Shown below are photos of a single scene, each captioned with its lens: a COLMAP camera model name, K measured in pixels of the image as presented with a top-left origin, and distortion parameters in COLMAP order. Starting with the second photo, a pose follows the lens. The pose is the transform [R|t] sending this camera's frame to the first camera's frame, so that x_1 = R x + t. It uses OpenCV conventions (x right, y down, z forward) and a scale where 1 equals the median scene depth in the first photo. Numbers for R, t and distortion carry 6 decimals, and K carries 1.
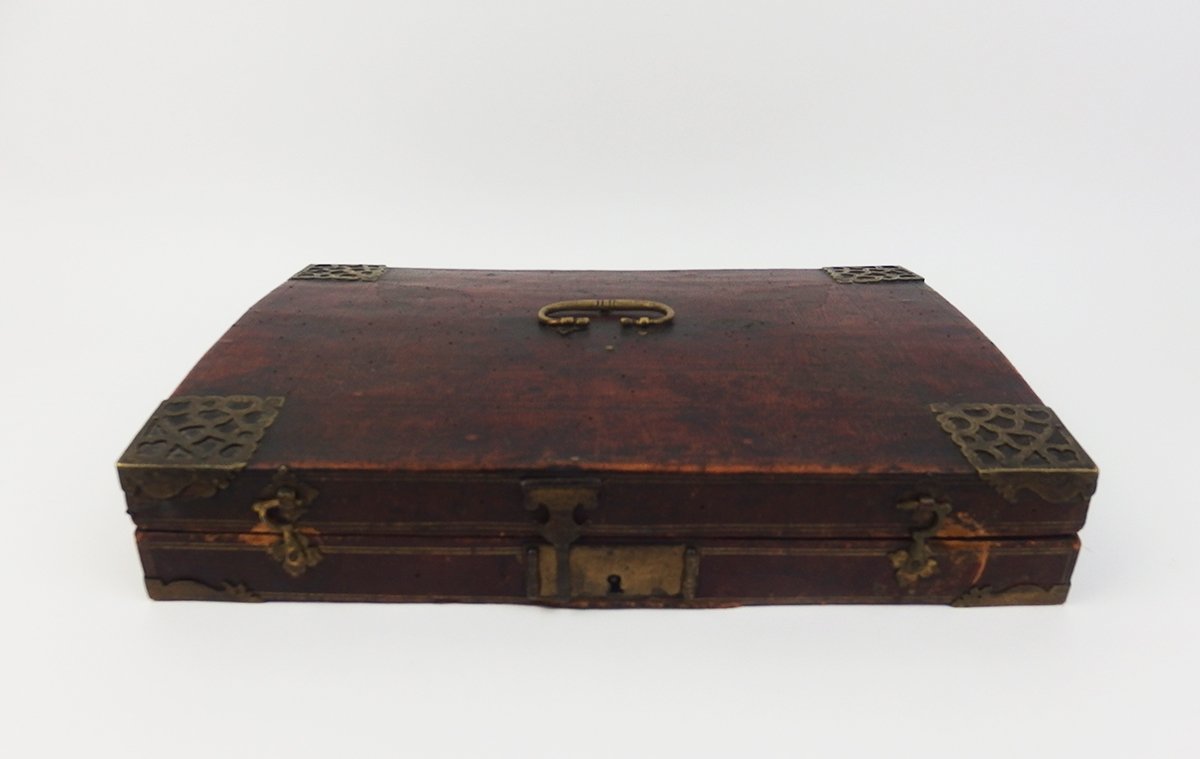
lens RADIAL K [[872.9, 0, 605.4], [0, 872.9, 375.1], [0, 0, 1]] dist [-0.028158, -0.000838]
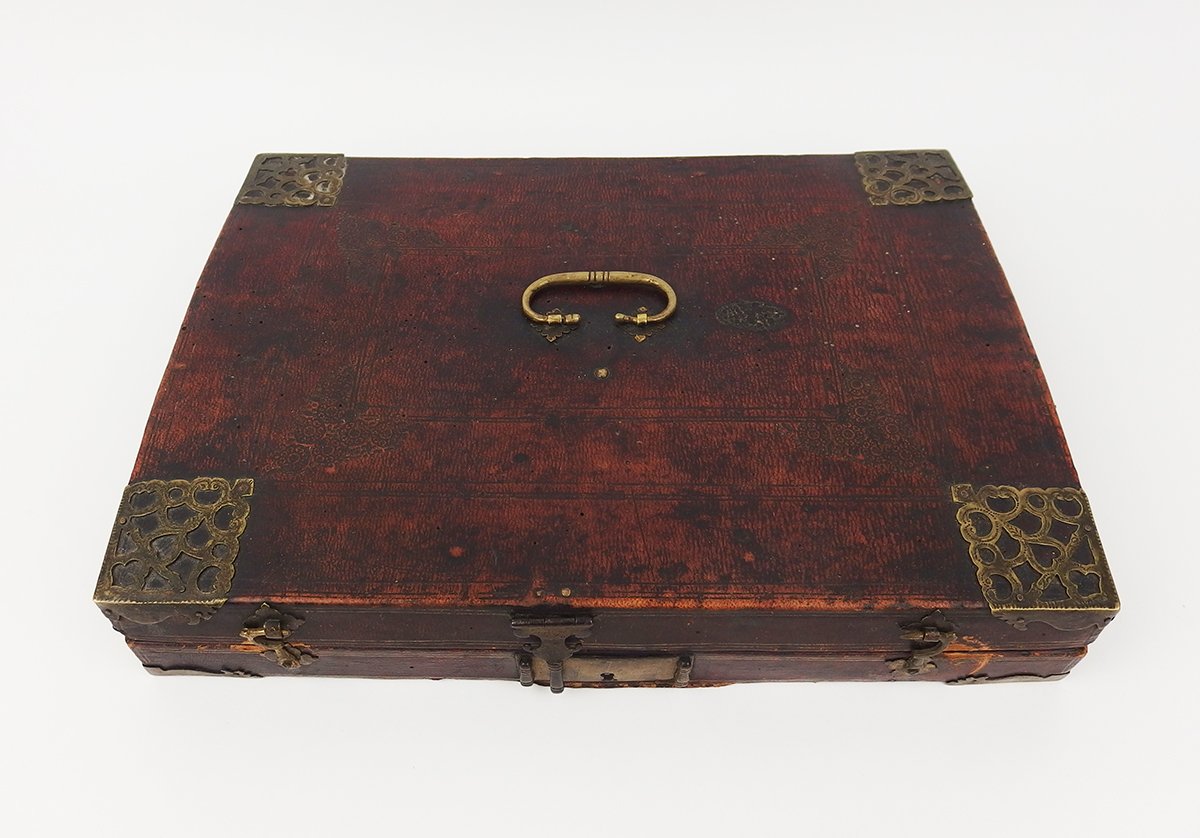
lens RADIAL K [[934.5, 0, 576.1], [0, 934.5, 287.6], [0, 0, 1]] dist [-0.030110, 0.008650]
pose [[0.999590, -0.003687, -0.028385, 0.005970], [0.013987, 0.928126, 0.372002, -0.553357], [0.024973, -0.372247, 0.927798, 0.166236]]
